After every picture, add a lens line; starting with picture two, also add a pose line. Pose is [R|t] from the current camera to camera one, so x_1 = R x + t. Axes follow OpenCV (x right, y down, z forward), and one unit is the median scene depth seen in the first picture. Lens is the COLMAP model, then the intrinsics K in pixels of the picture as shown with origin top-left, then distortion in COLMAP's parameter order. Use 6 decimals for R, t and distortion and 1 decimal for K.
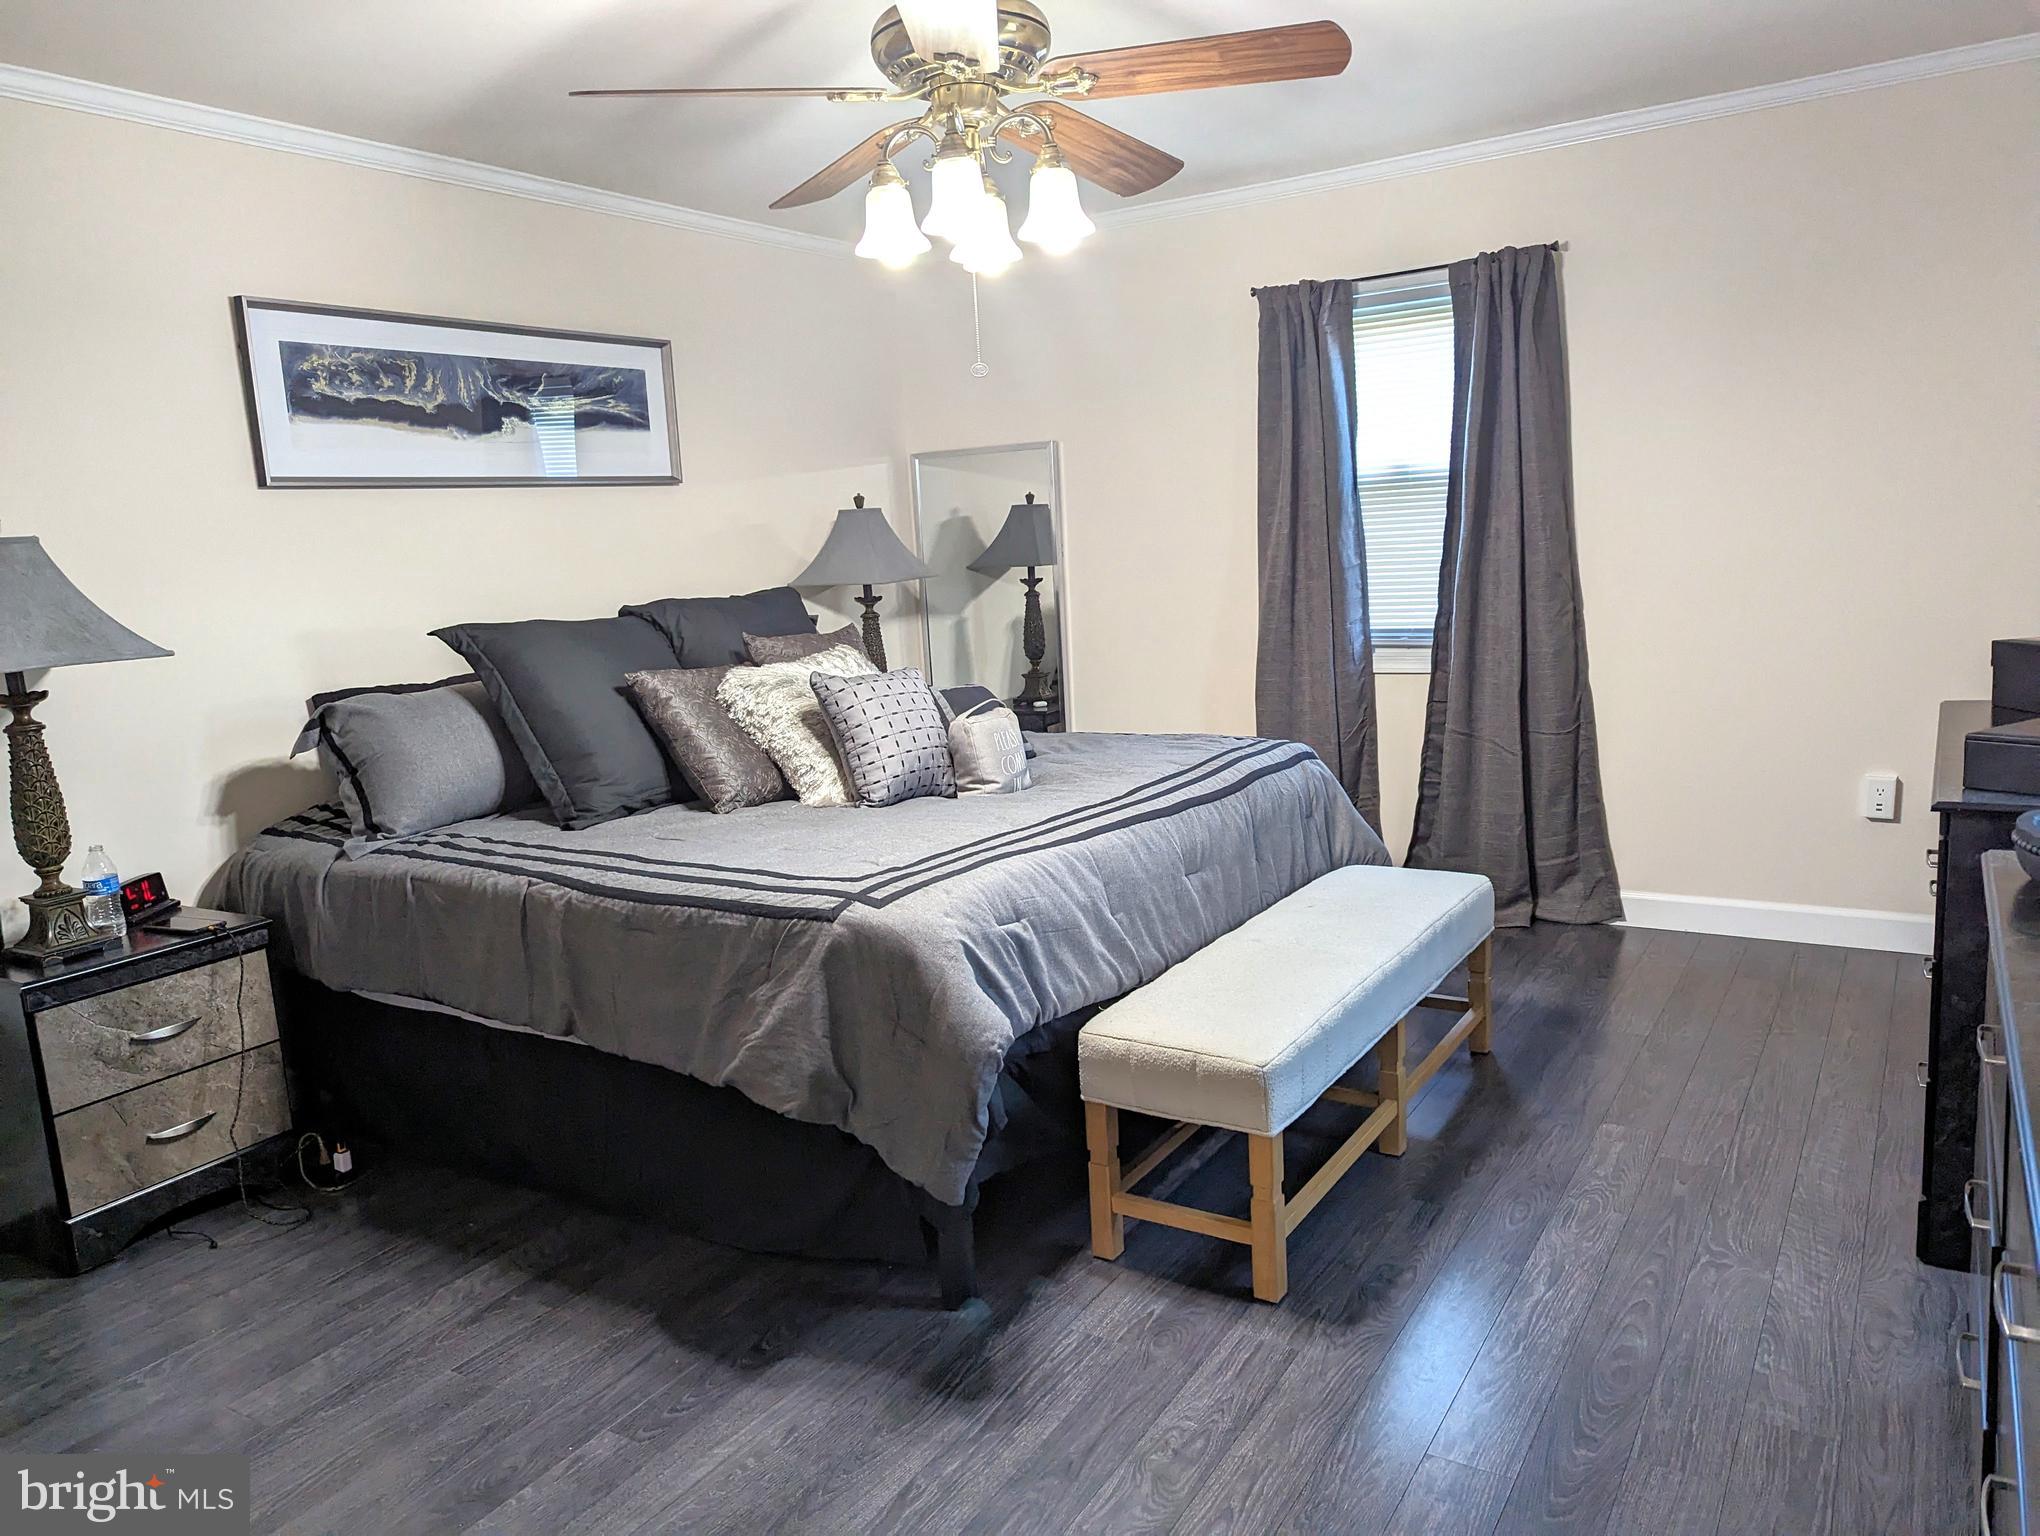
lens RADIAL K [[1451.5, 0, 1012.0], [0, 1451.5, 772.1], [0, 0, 1]] dist [0.006277, -0.001749]
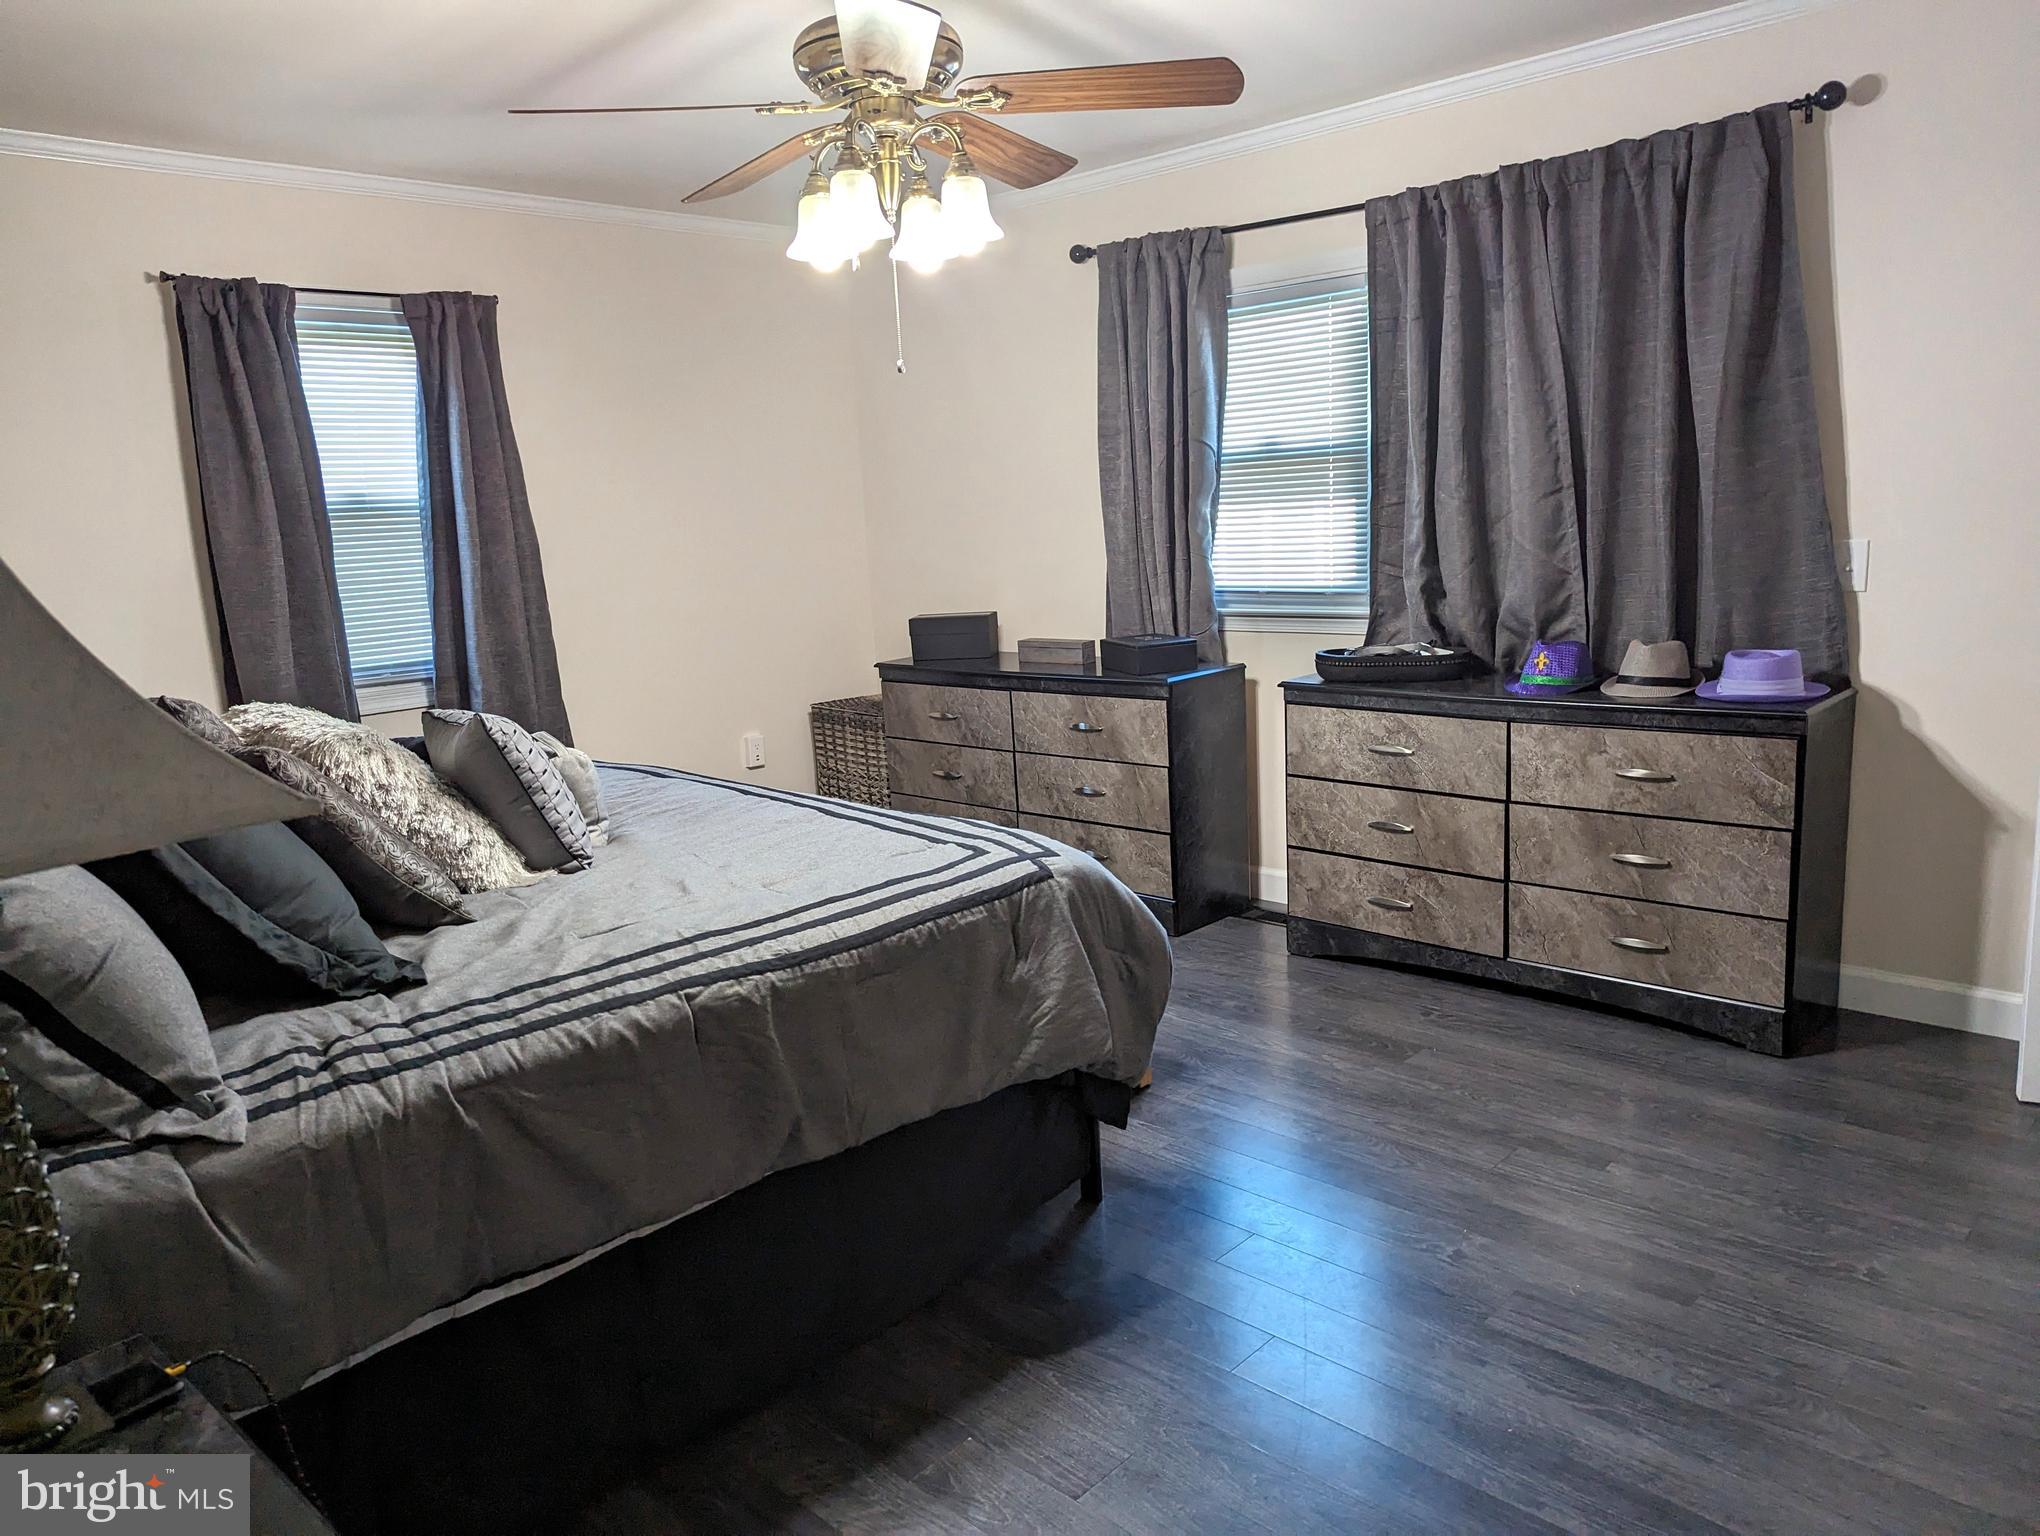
lens RADIAL K [[1451.5, 0, 1012.0], [0, 1451.5, 772.1], [0, 0, 1]] dist [0.006277, -0.001749]
pose [[0.179205, -0.133675, 0.974688, -0.995099], [0.196700, 0.975590, 0.097633, -0.069501], [-0.963947, 0.174225, 0.201124, 0.698883]]
